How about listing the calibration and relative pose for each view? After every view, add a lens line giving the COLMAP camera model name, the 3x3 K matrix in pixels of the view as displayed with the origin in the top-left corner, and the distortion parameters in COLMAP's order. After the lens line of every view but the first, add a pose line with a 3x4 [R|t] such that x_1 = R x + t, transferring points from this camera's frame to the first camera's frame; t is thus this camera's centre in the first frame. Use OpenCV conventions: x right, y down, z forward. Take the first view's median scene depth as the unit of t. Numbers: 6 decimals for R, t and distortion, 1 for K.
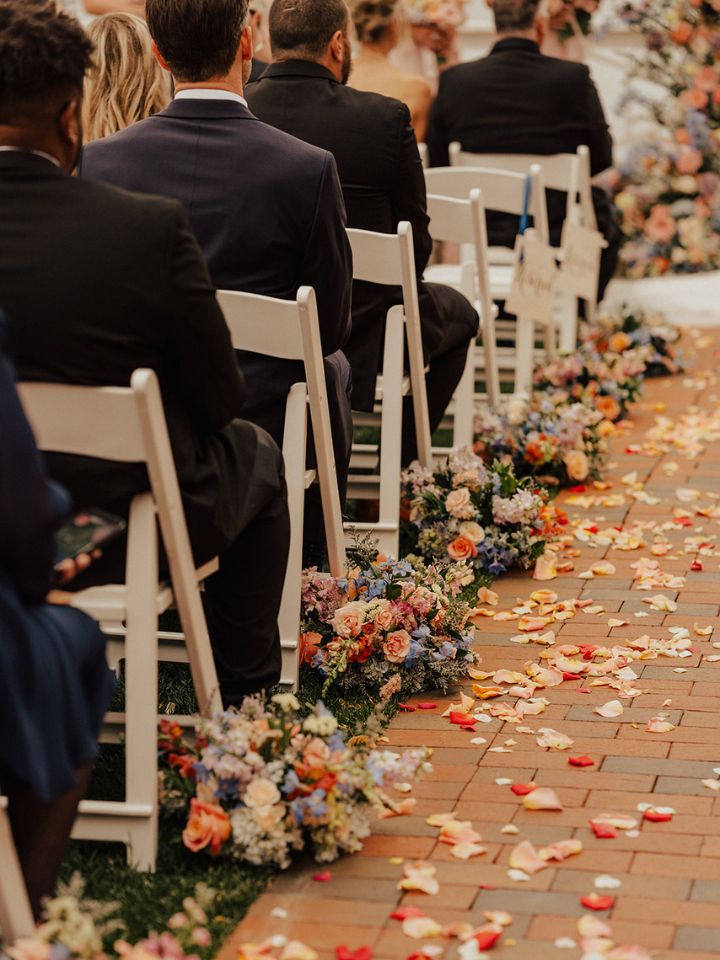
lens RADIAL K [[2408.7, 0, 360.0], [0, 2408.7, 480.0], [0, 0, 1]] dist [0.064908, 0.767777]
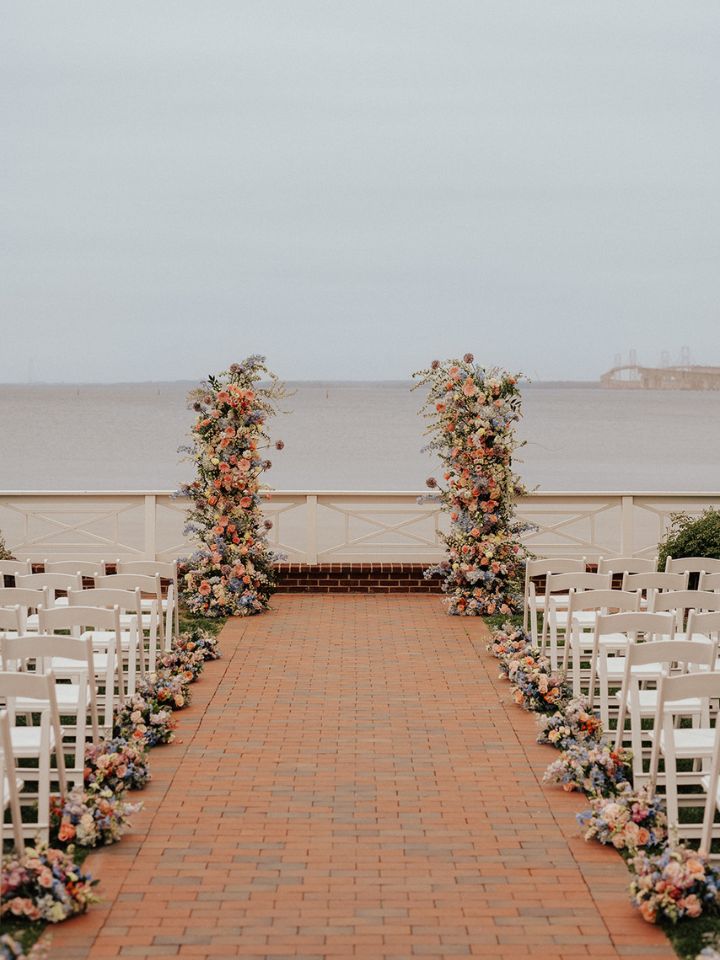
lens RADIAL K [[1453.3, 0, 344.3], [0, 1453.3, 409.1], [0, 0, 1]] dist [0.000304, 0.033195]
pose [[0.973155, 0.013532, 0.229753, -0.099527], [0.034339, 0.978559, -0.203082, 0.010805], [-0.227575, 0.205520, 0.951825, -0.545561]]
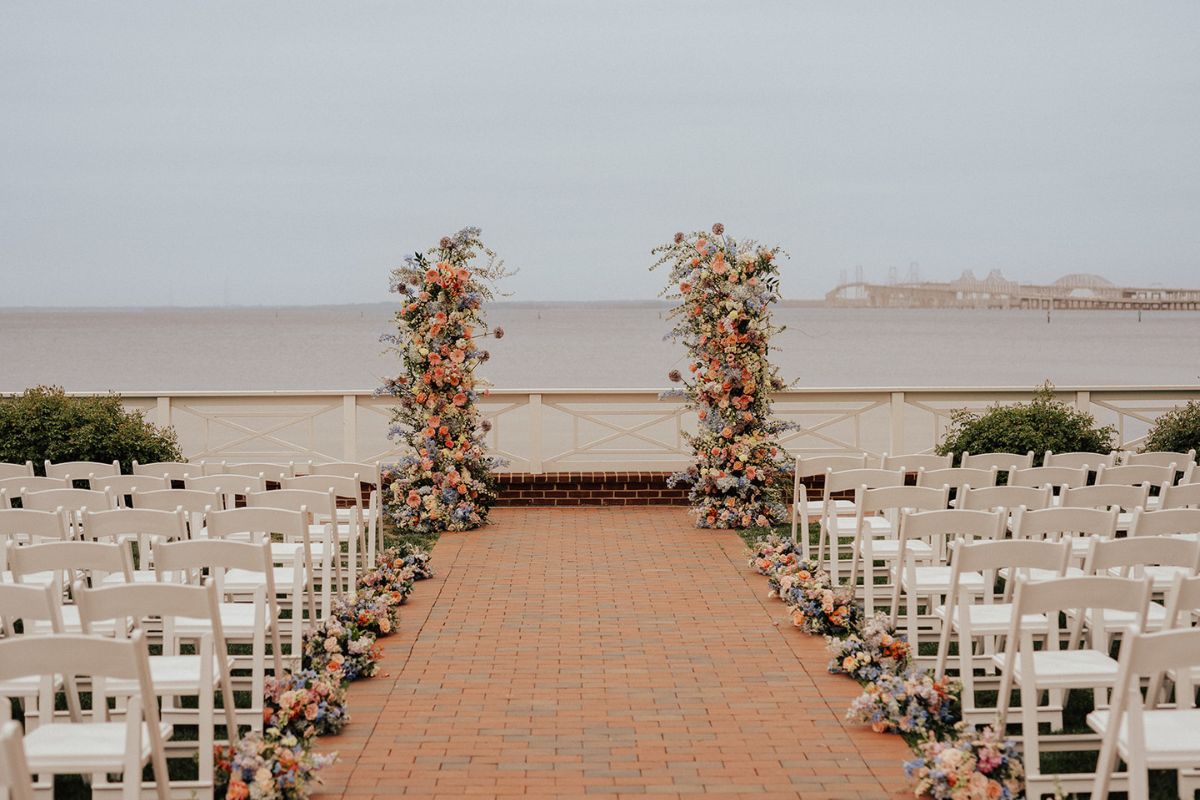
lens RADIAL K [[1513.9, 0, 548.2], [0, 1513.9, 396.1], [0, 0, 1]] dist [-0.016545, 0.036930]
pose [[0.974408, -0.004930, 0.224731, -0.064866], [0.042498, 0.985770, -0.162641, 0.018311], [-0.220731, 0.168030, 0.960752, -0.282724]]
